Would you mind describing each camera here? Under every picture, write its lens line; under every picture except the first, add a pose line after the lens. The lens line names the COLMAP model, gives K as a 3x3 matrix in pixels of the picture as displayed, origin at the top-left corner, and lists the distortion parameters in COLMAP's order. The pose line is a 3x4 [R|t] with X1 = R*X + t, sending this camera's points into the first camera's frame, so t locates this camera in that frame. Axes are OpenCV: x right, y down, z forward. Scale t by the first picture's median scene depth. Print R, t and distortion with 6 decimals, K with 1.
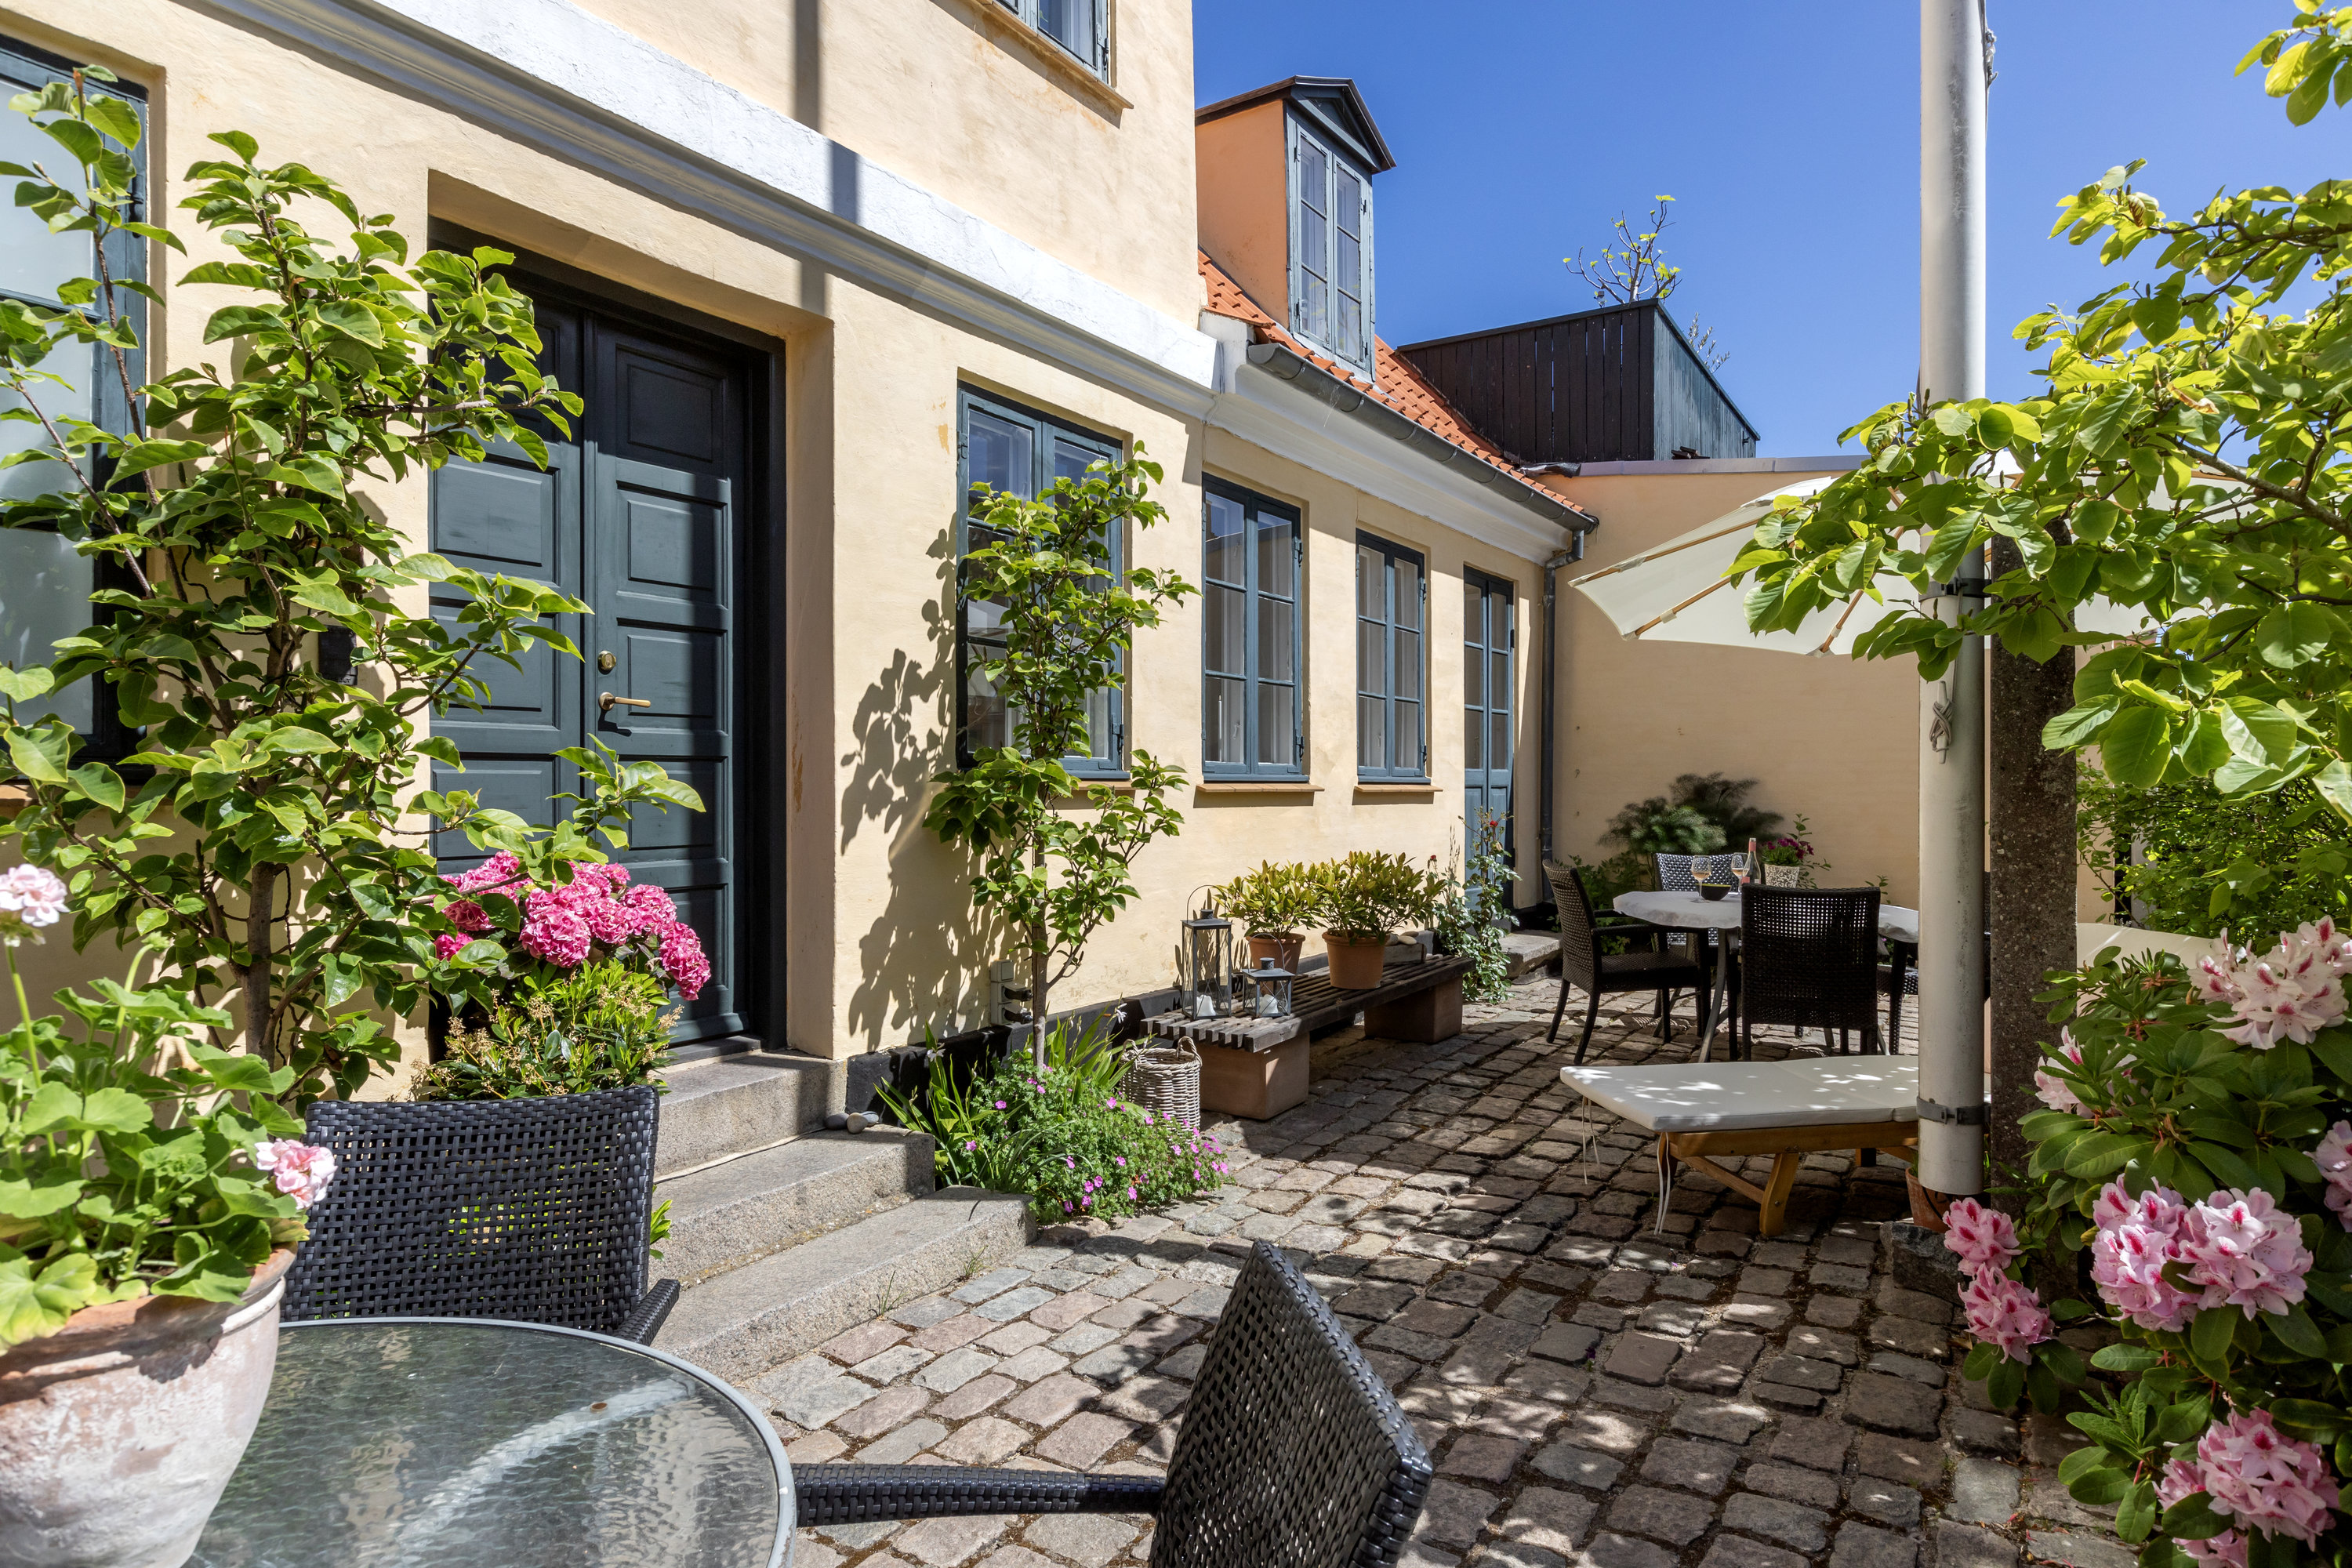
lens RADIAL K [[1385.9, 0, 1238.8], [0, 1385.9, 768.5], [0, 0, 1]] dist [0.002487, 0.000188]
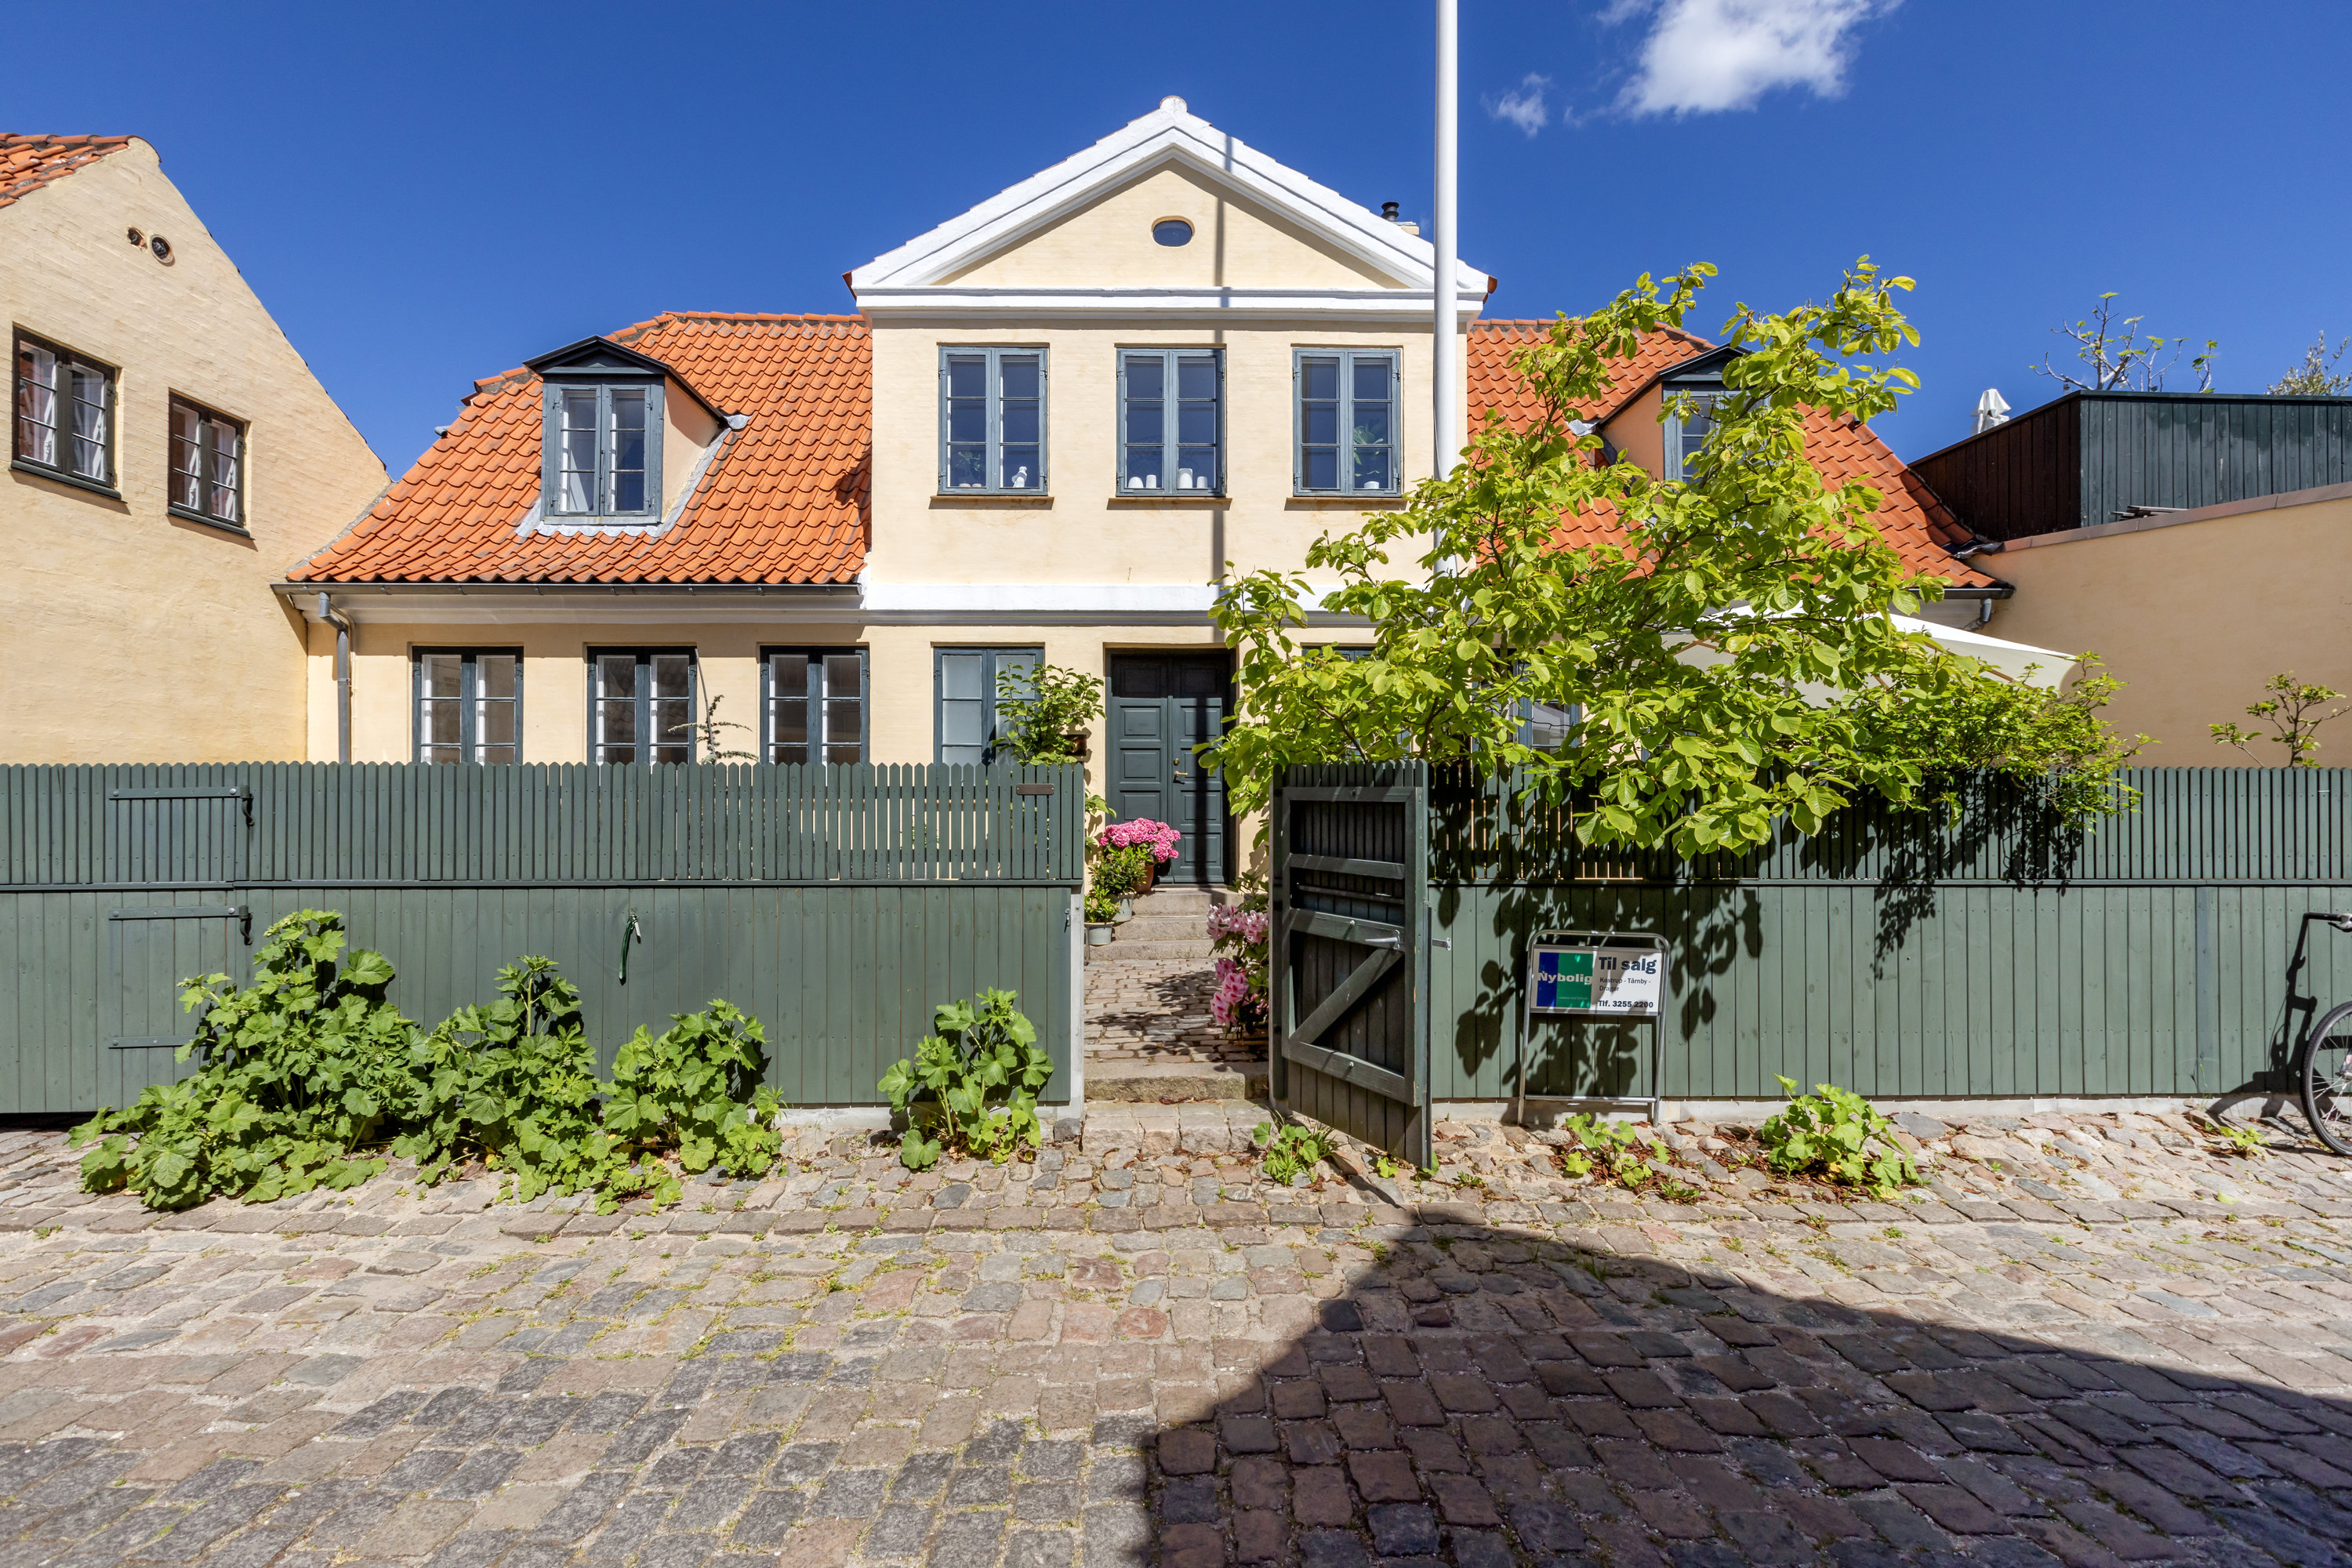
lens RADIAL K [[1070.3, 0, 1176.0], [0, 1070.3, 784.0], [0, 0, 1]] dist [-0.000838, -0.000021]
pose [[0.533941, -0.008365, -0.845481, 1.515817], [0.007195, 0.999960, -0.005350, -0.009974], [0.845491, -0.003227, 0.533979, -0.316960]]
